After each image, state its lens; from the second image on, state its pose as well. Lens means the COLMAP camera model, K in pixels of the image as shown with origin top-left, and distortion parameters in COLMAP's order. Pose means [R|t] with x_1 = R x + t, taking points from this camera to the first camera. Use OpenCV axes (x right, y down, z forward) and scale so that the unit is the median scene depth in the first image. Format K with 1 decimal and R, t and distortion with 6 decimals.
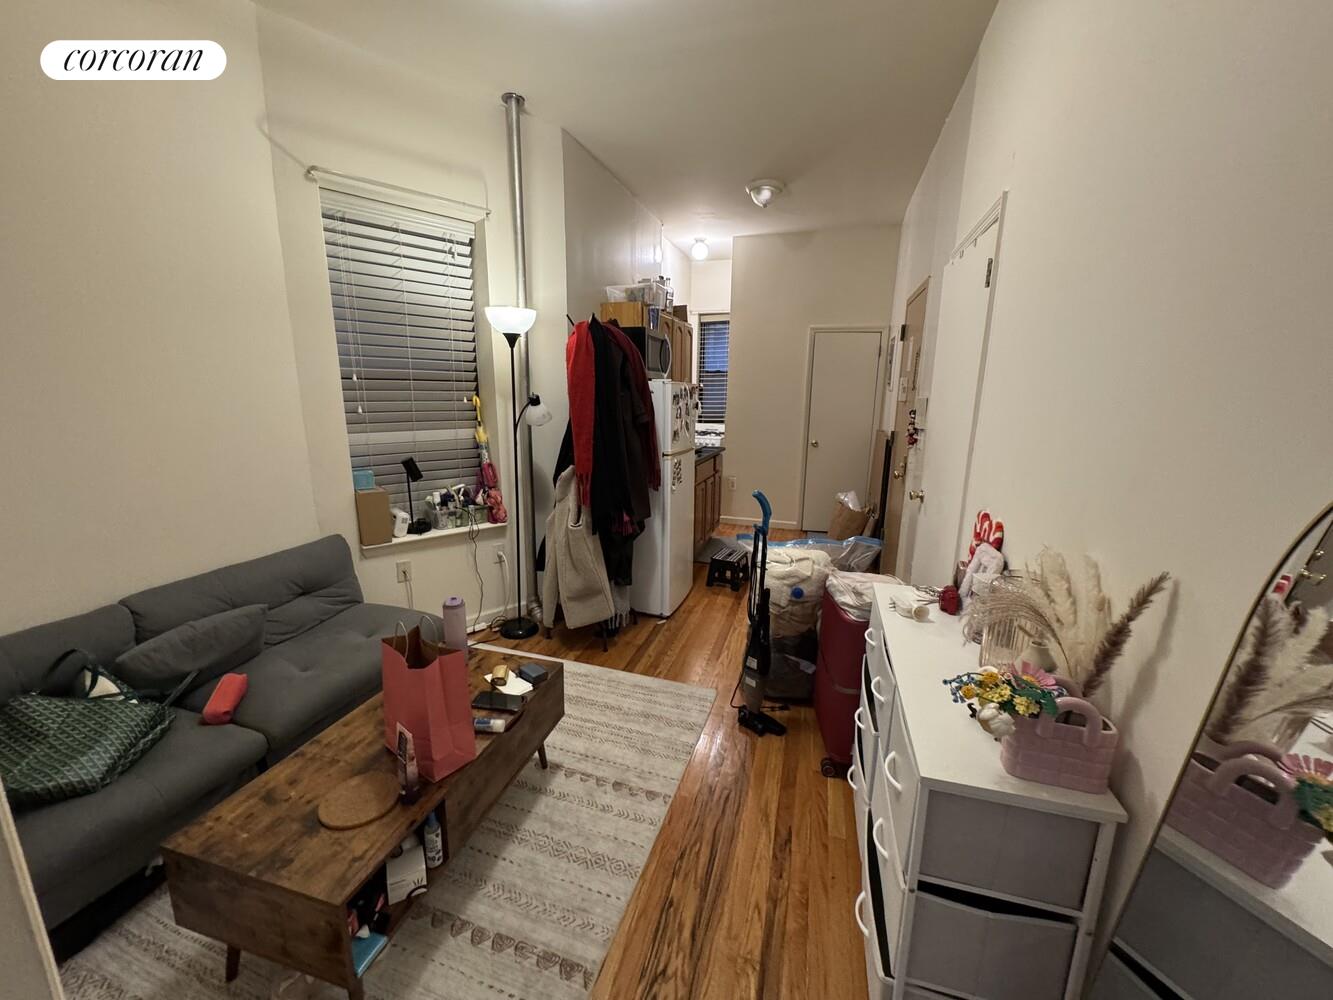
lens RADIAL K [[533.1, 0, 666.5], [0, 533.1, 500.0], [0, 0, 1]] dist [-0.001179, -0.000037]
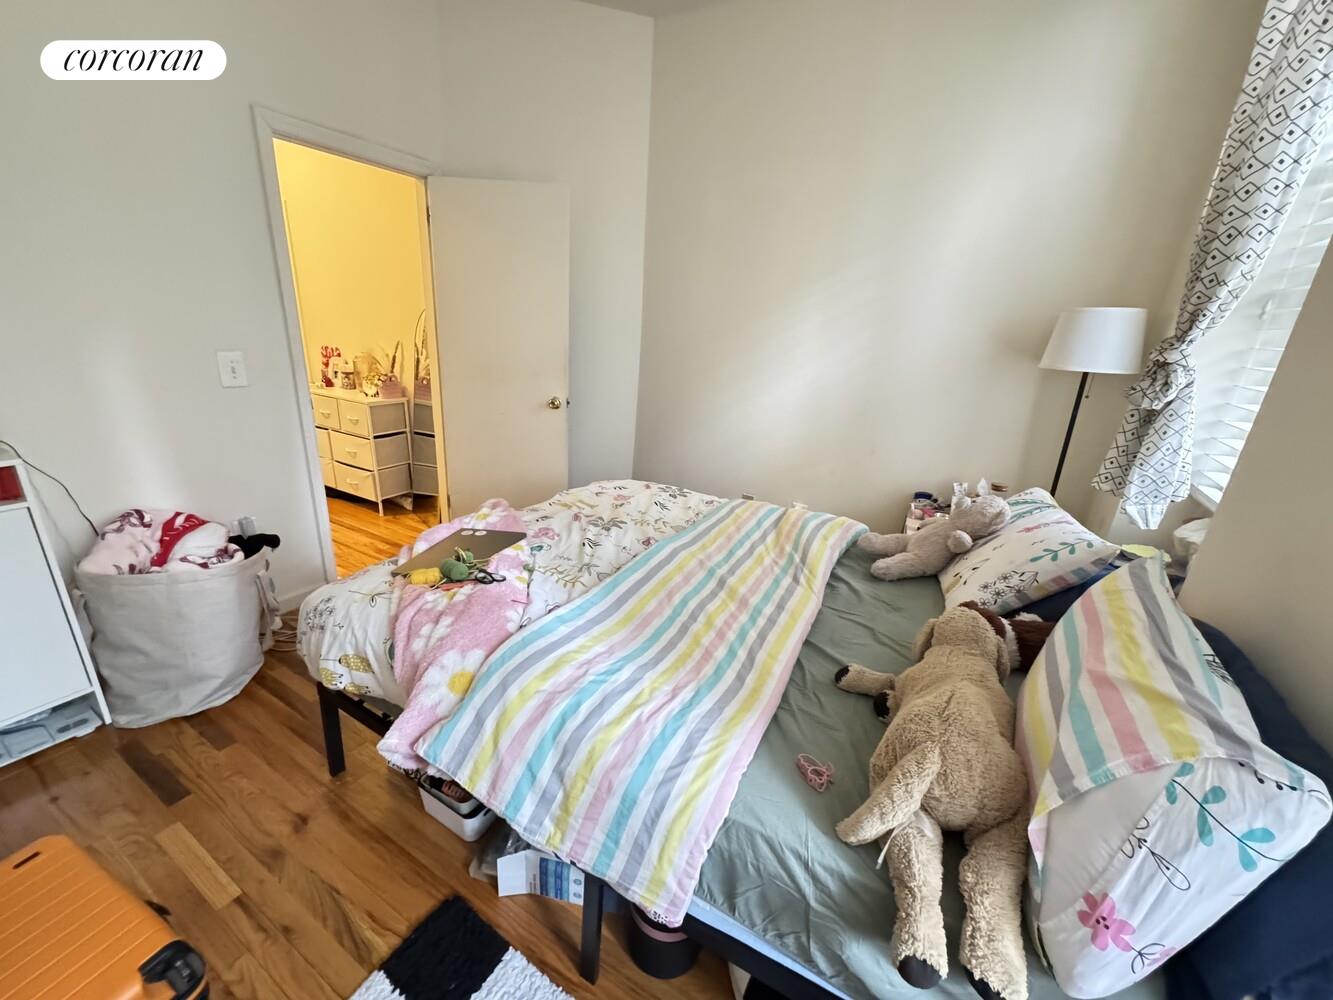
lens RADIAL K [[533.1, 0, 666.5], [0, 533.1, 500.0], [0, 0, 1]] dist [-0.001179, -0.000037]
pose [[0.241382, -0.314669, 0.917997, -1.884097], [0.145142, 0.947035, 0.286458, 0.278939], [-0.959515, 0.064094, 0.274269, -1.419811]]
